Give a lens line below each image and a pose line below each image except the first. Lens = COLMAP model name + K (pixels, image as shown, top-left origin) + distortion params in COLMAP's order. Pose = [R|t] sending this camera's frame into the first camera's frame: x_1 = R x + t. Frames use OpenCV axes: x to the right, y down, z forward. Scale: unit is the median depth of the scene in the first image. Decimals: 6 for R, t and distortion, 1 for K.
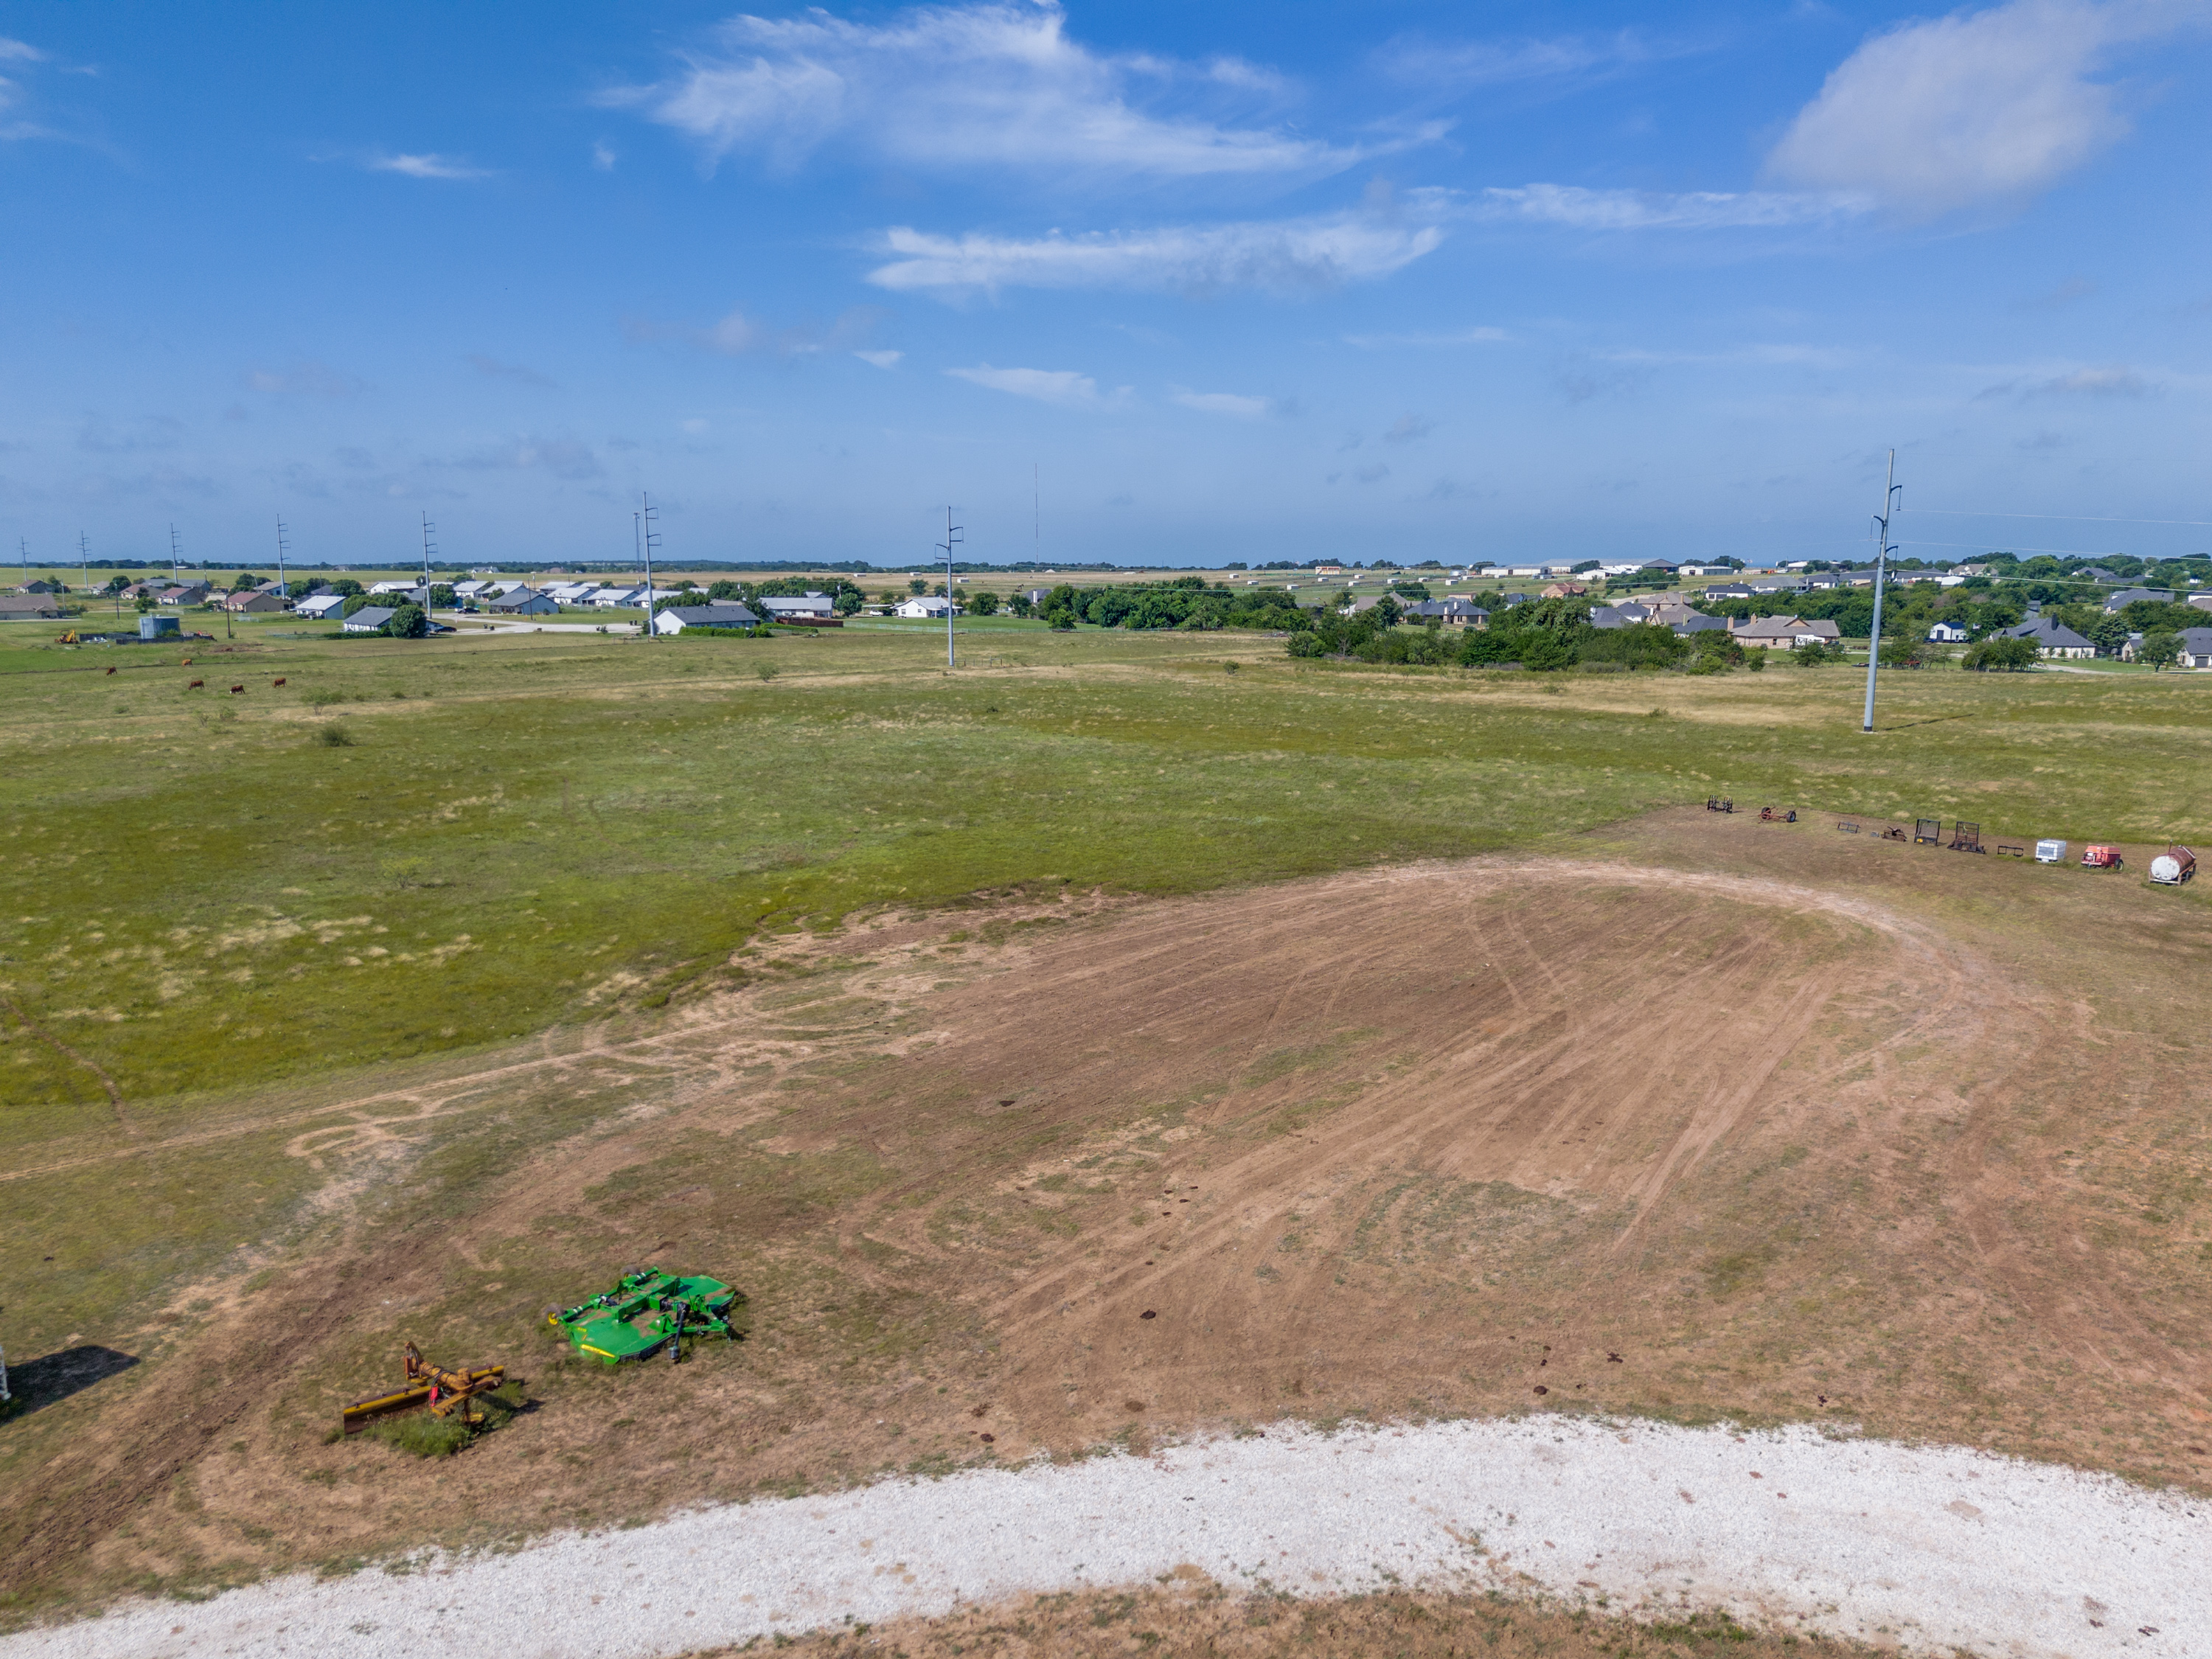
lens RADIAL K [[1628.3, 0, 1106.0], [0, 1628.3, 829.5], [0, 0, 1]] dist [0.066553, -0.060023]
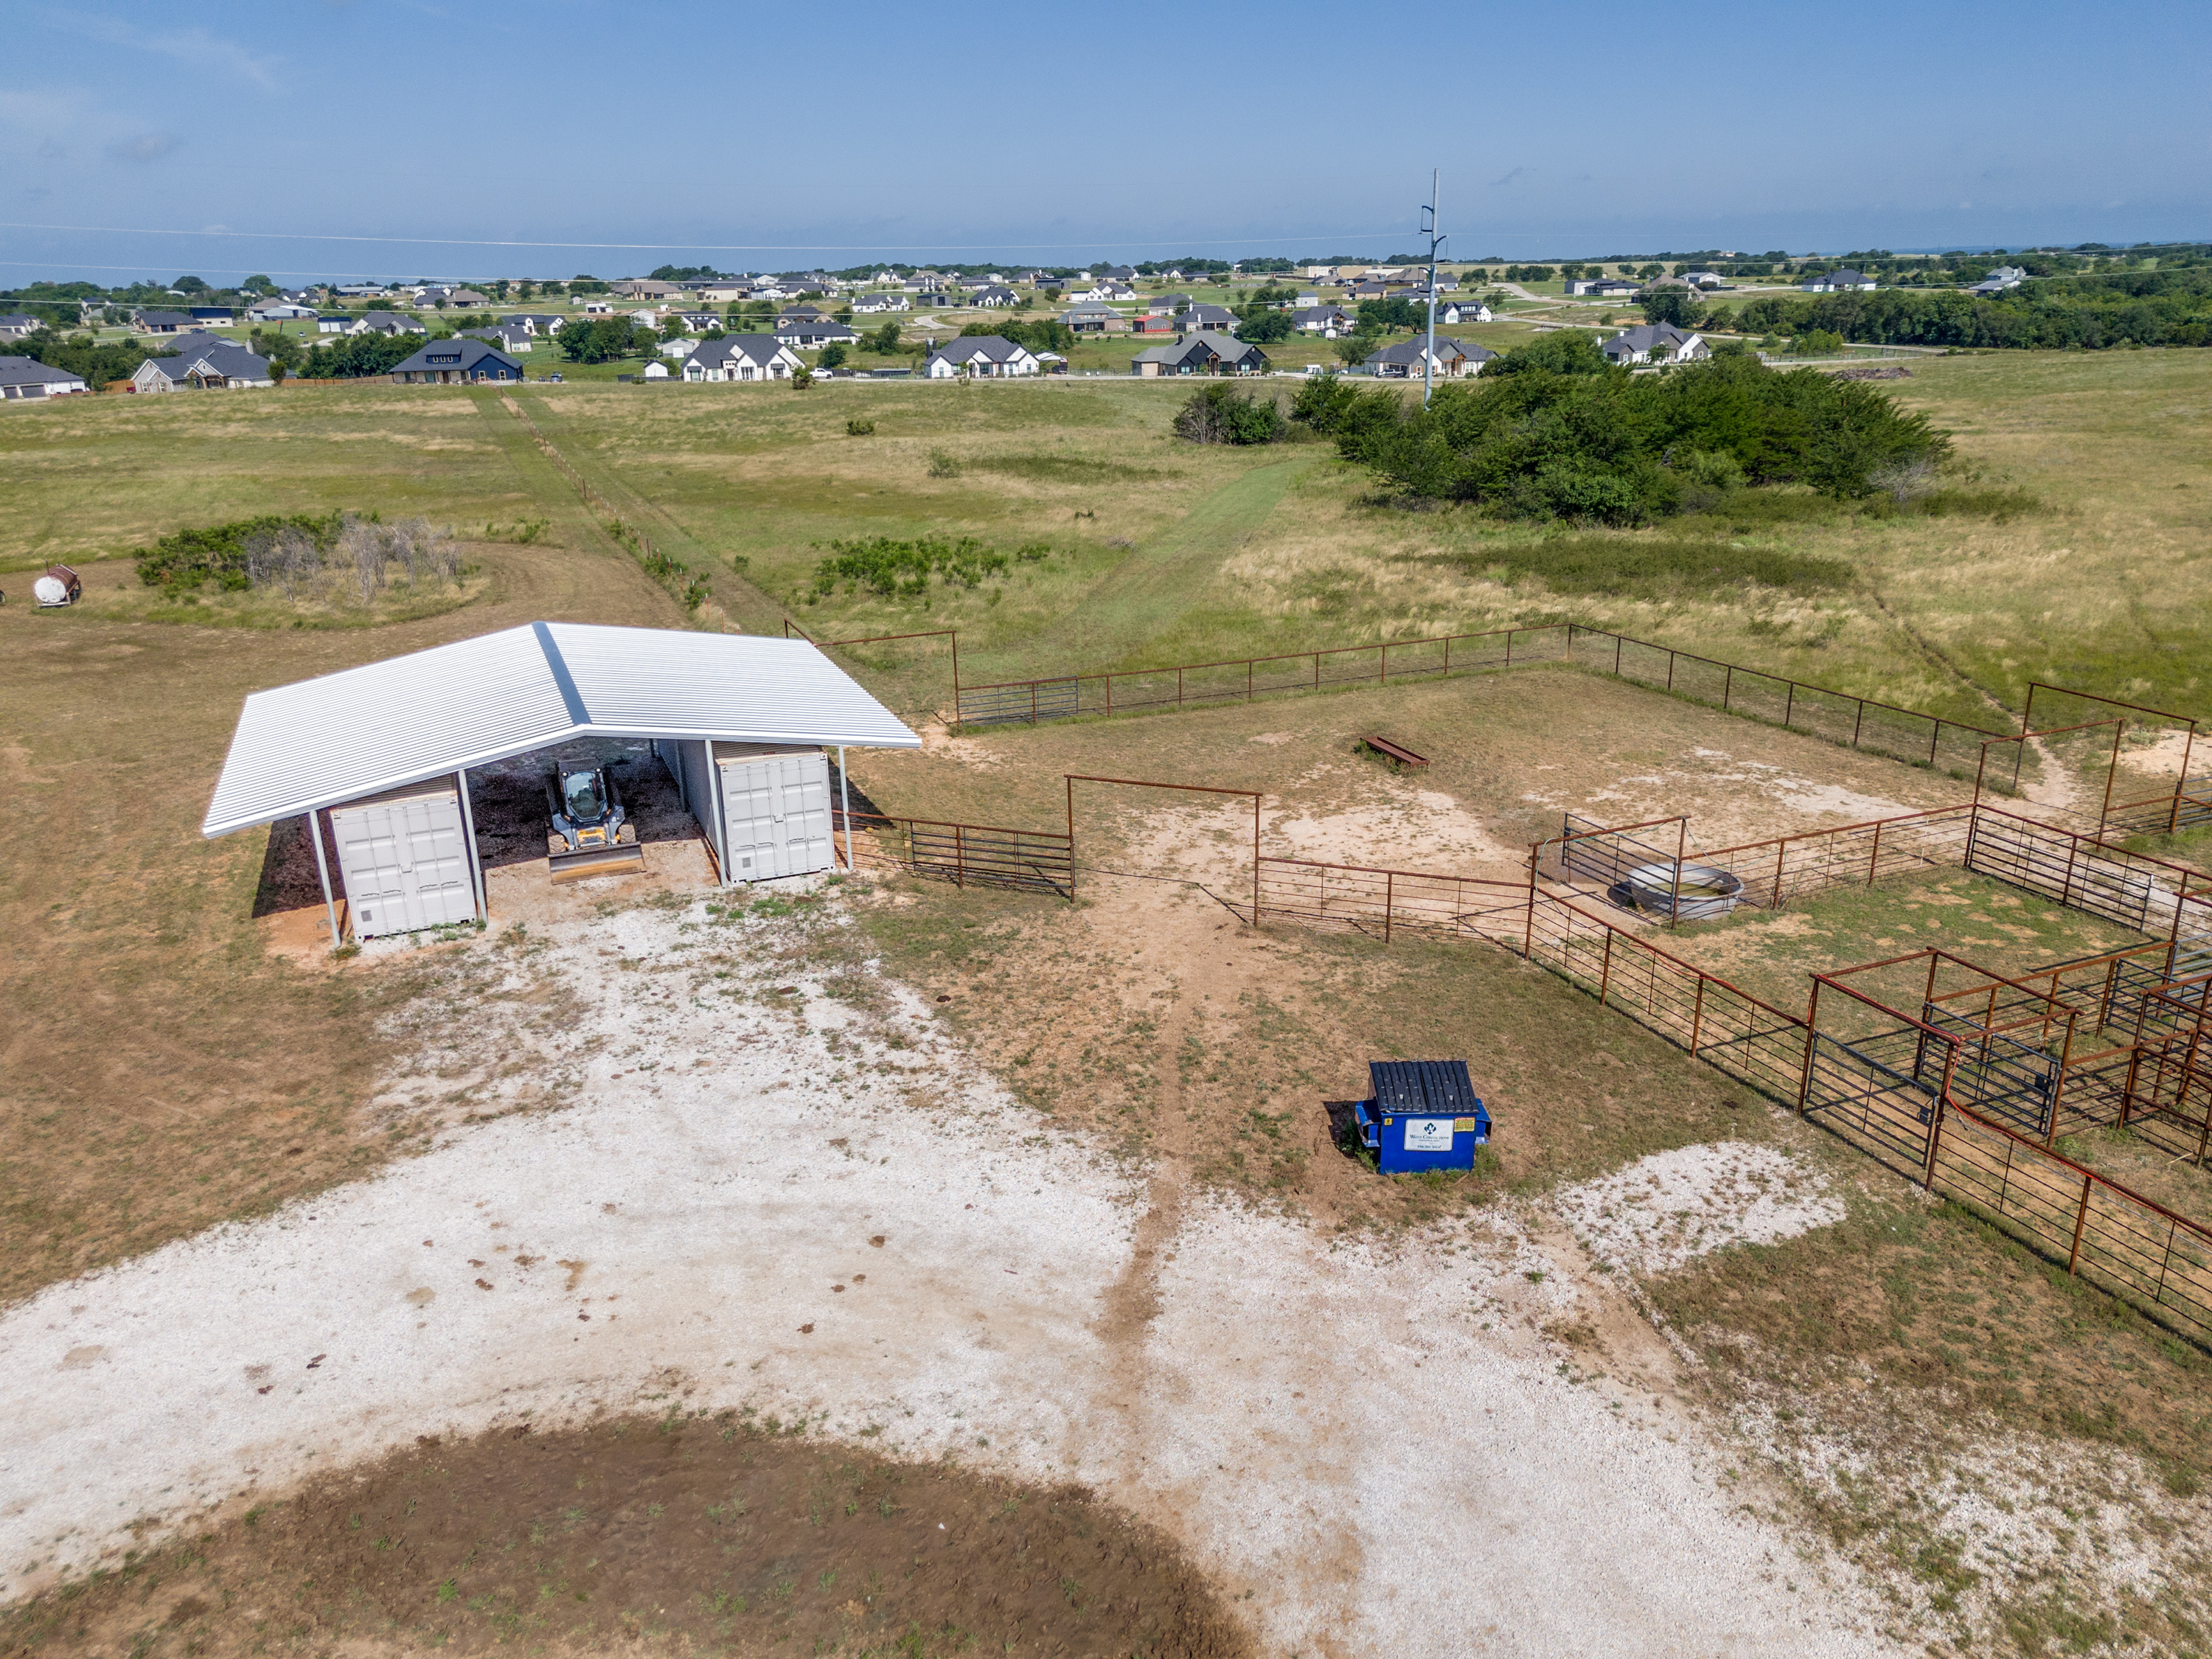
lens RADIAL K [[1628.3, 0, 1106.0], [0, 1628.3, 829.5], [0, 0, 1]] dist [0.066553, -0.060023]
pose [[0.404662, -0.300470, 0.863693, 0.074848], [0.167520, 0.952852, 0.253001, 0.033576], [-0.898991, 0.042306, 0.435918, 0.141818]]
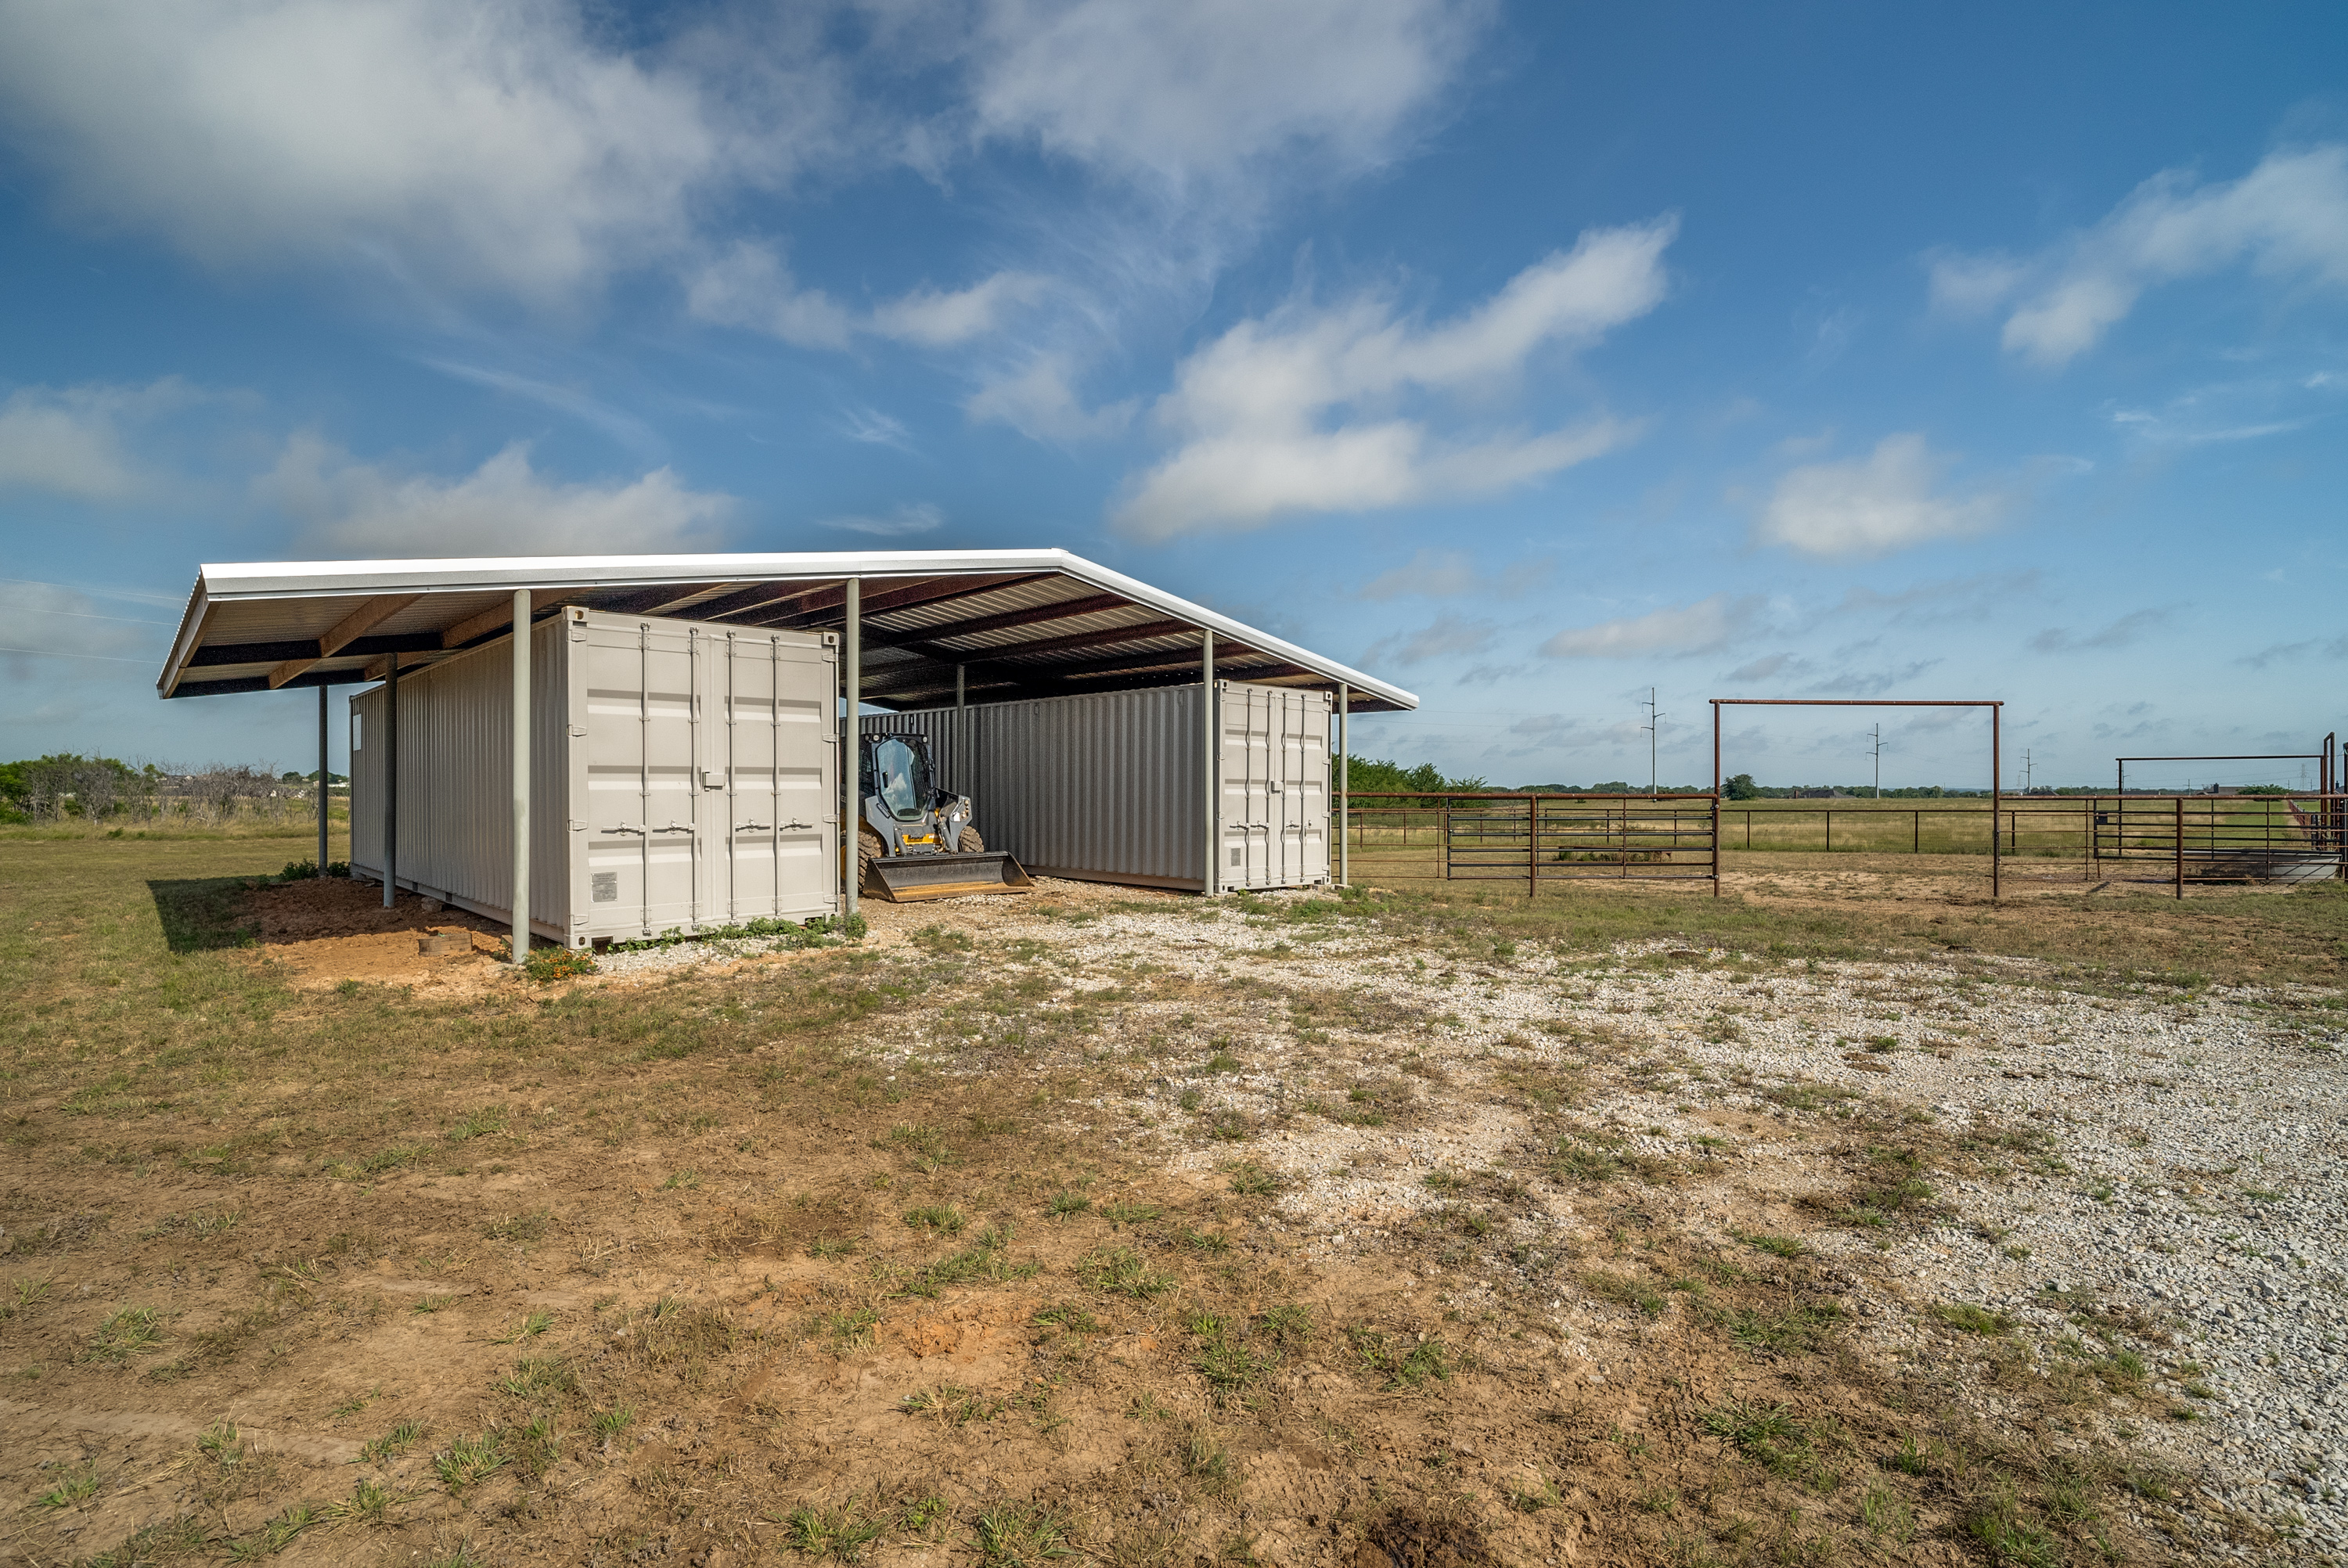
lens RADIAL K [[1071.2, 0, 1174.0], [0, 1071.2, 784.0], [0, 0, 1]] dist [-0.000962, -0.000104]
pose [[0.026489, 0.017928, 0.999488, 0.483901], [0.158828, 0.987063, -0.021915, 0.265638], [-0.986951, 0.159327, 0.023299, 0.839746]]
